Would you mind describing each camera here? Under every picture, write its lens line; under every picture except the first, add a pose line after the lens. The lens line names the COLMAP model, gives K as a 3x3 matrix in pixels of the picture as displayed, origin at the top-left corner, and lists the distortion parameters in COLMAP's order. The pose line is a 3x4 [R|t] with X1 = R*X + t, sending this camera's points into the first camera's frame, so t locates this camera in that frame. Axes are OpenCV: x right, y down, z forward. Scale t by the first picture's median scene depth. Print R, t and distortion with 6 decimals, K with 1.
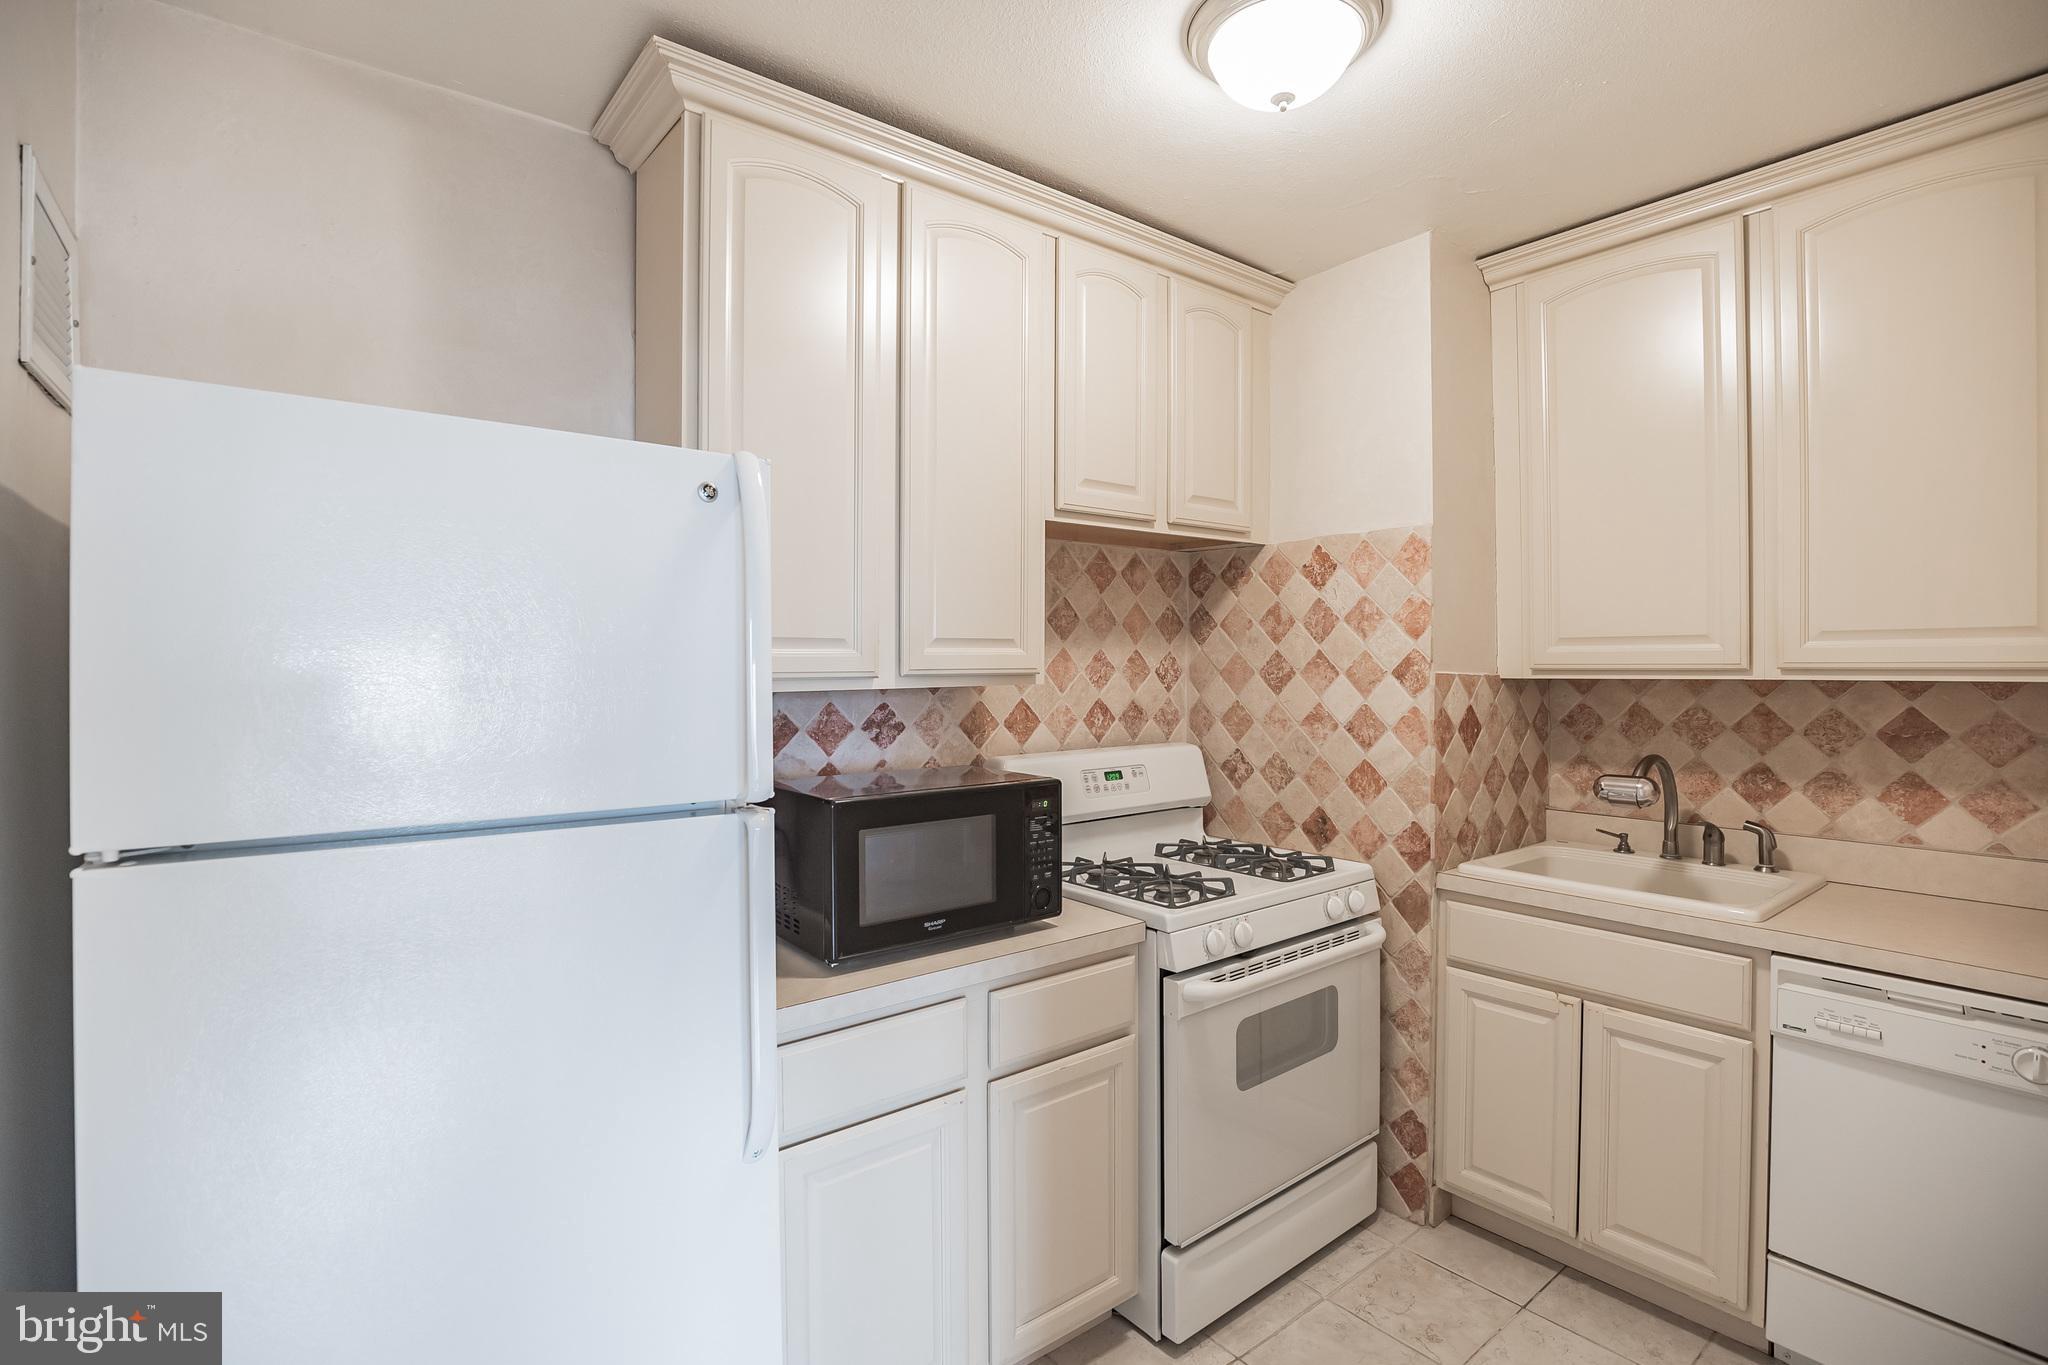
lens RADIAL K [[952.2, 0, 1016.4], [0, 952.2, 671.3], [0, 0, 1]] dist [-0.044653, 0.014963]
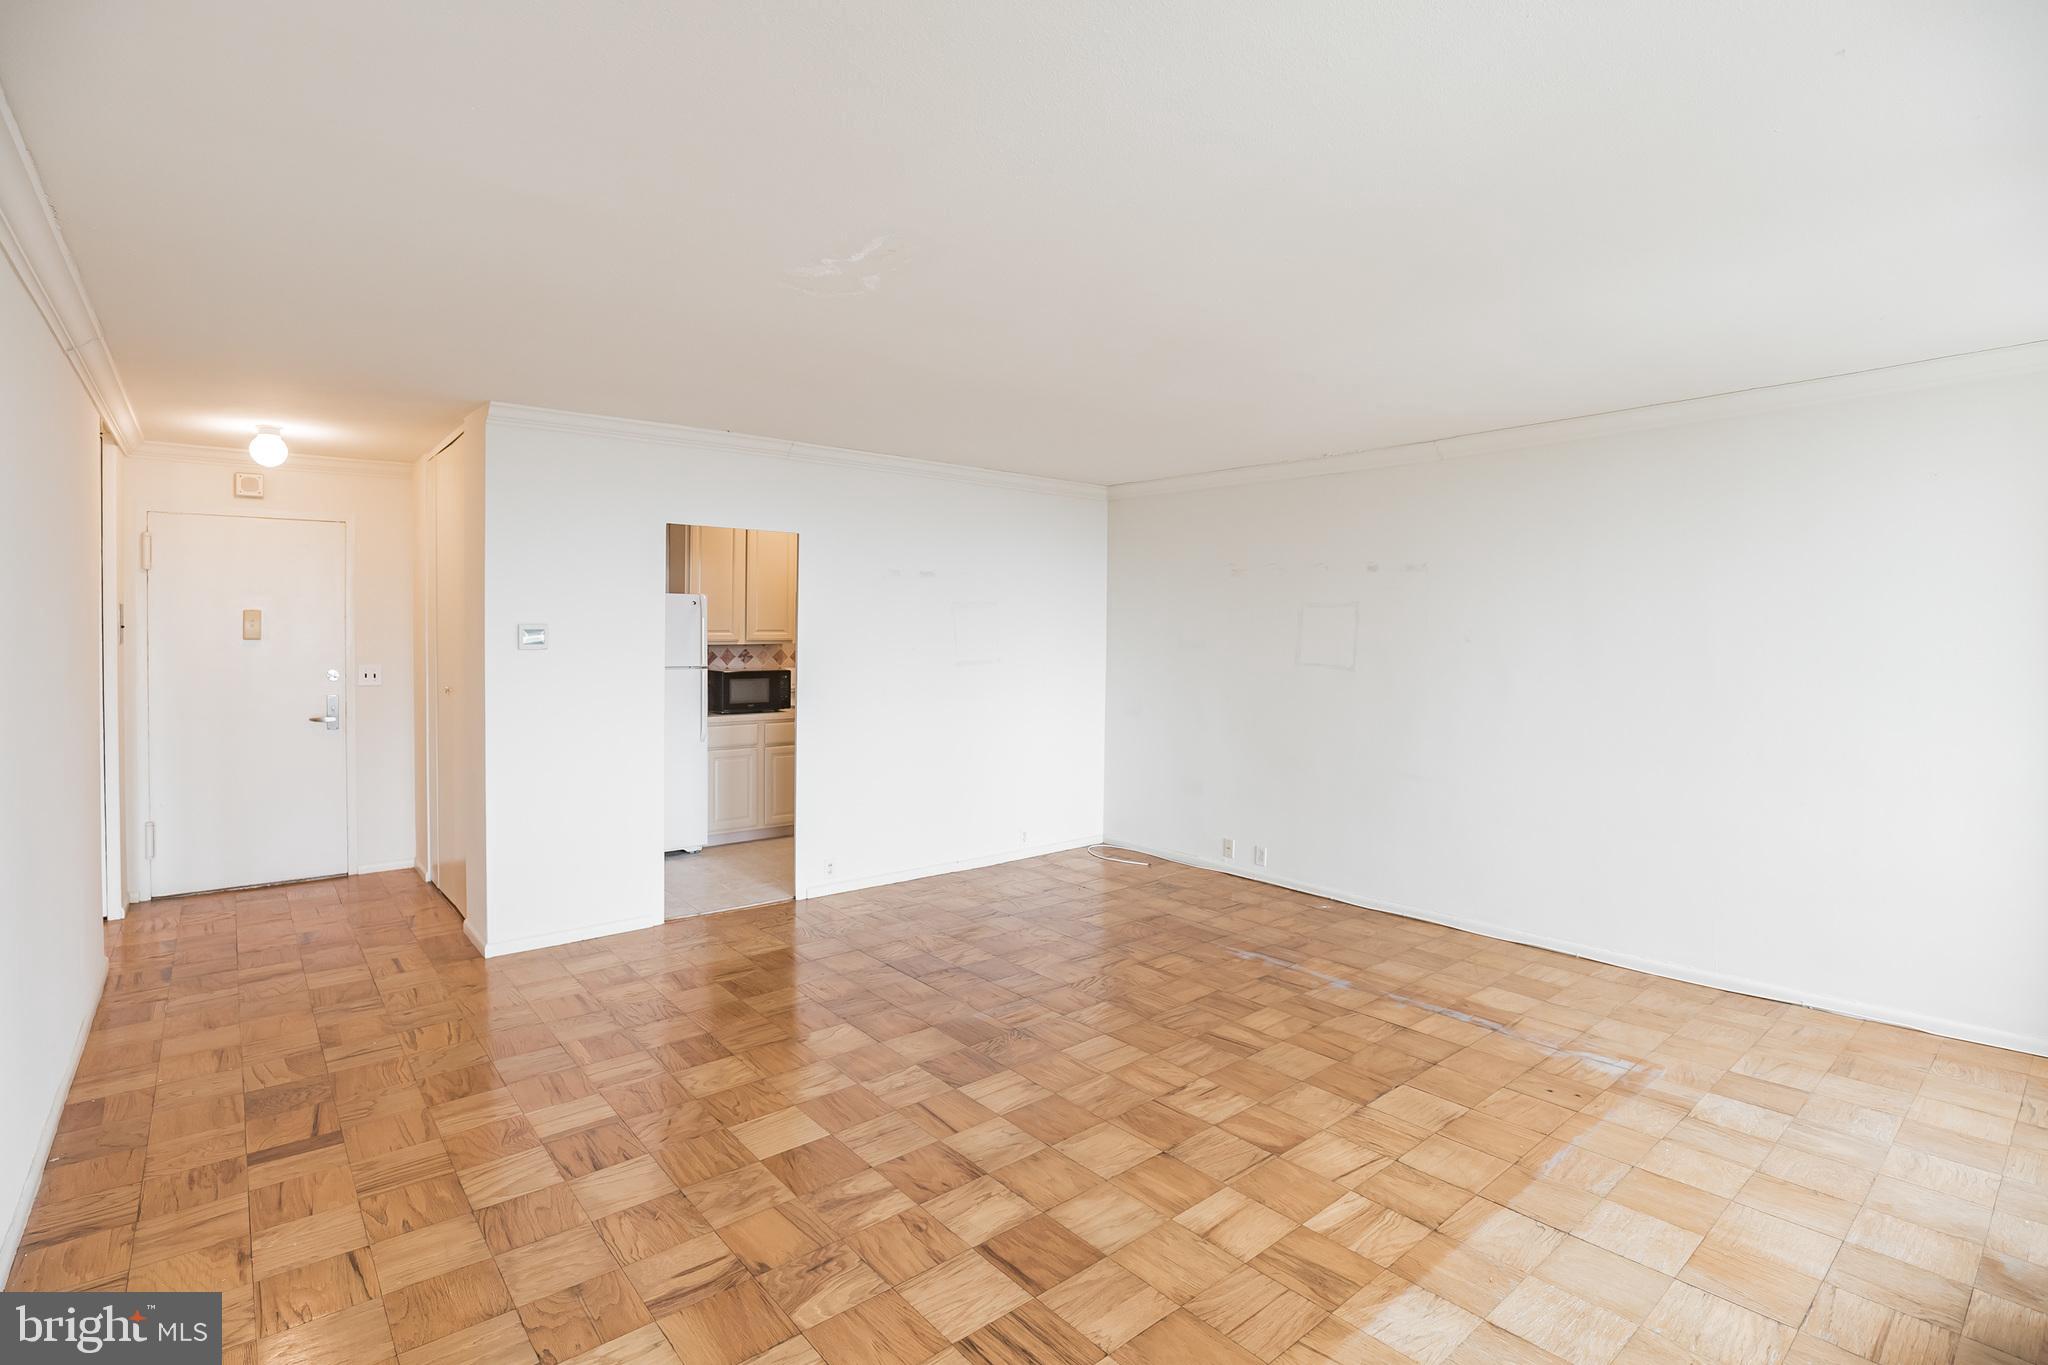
lens RADIAL K [[952.2, 0, 1016.4], [0, 952.2, 671.3], [0, 0, 1]] dist [-0.044653, 0.014963]
pose [[0.998910, 0.013238, 0.044769, 0.718311], [-0.014572, 0.999455, 0.029617, 0.001056], [-0.044353, -0.030237, 0.998558, -2.538730]]
